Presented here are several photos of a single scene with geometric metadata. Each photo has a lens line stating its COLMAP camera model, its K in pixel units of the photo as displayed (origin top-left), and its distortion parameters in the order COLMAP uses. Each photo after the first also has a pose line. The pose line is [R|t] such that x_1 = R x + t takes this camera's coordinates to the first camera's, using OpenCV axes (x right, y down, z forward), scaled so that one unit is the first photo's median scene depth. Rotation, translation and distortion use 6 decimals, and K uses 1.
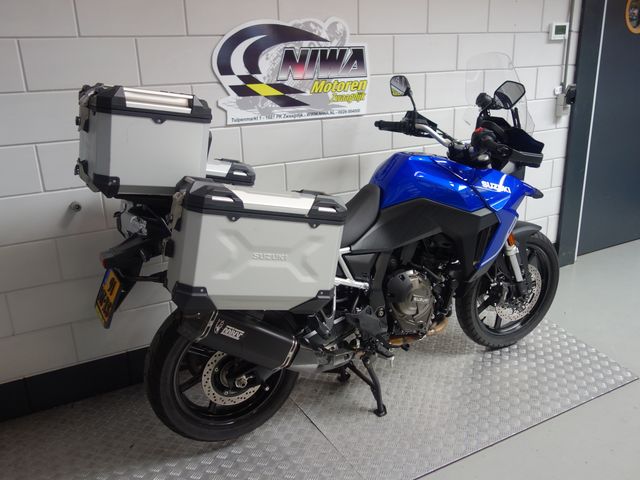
lens RADIAL K [[567.5, 0, 321.7], [0, 567.5, 237.9], [0, 0, 1]] dist [0.009075, -0.005747]
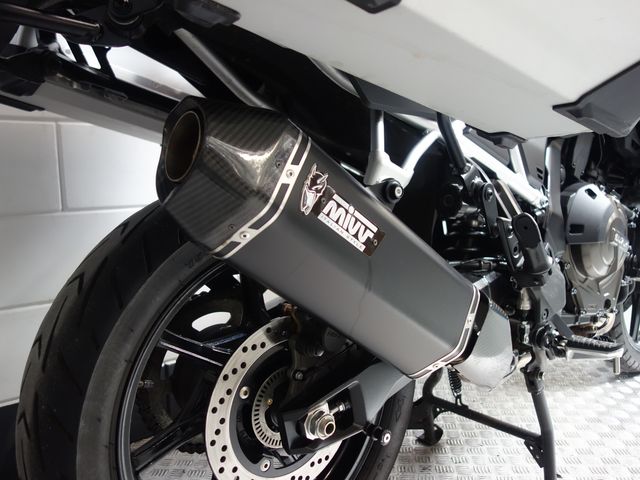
lens RADIAL K [[567.5, 0, 320.3], [0, 567.5, 240.5], [0, 0, 1]] dist [0.009075, -0.005747]
pose [[0.978916, -0.017240, 0.203537, -0.210386], [0.055385, 0.981506, -0.183242, 0.207673], [-0.196613, 0.190651, 0.961767, 0.640337]]
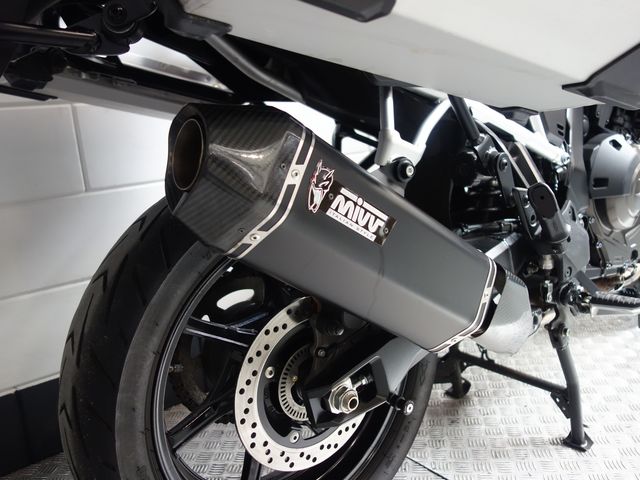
lens RADIAL K [[567.5, 0, 319.0], [0, 567.5, 239.7], [0, 0, 1]] dist [0.009075, -0.005747]
pose [[0.985185, -0.088839, 0.146687, -0.201251], [0.102817, 0.990564, -0.090619, 0.184867], [-0.137253, 0.104358, 0.985023, 0.631915]]
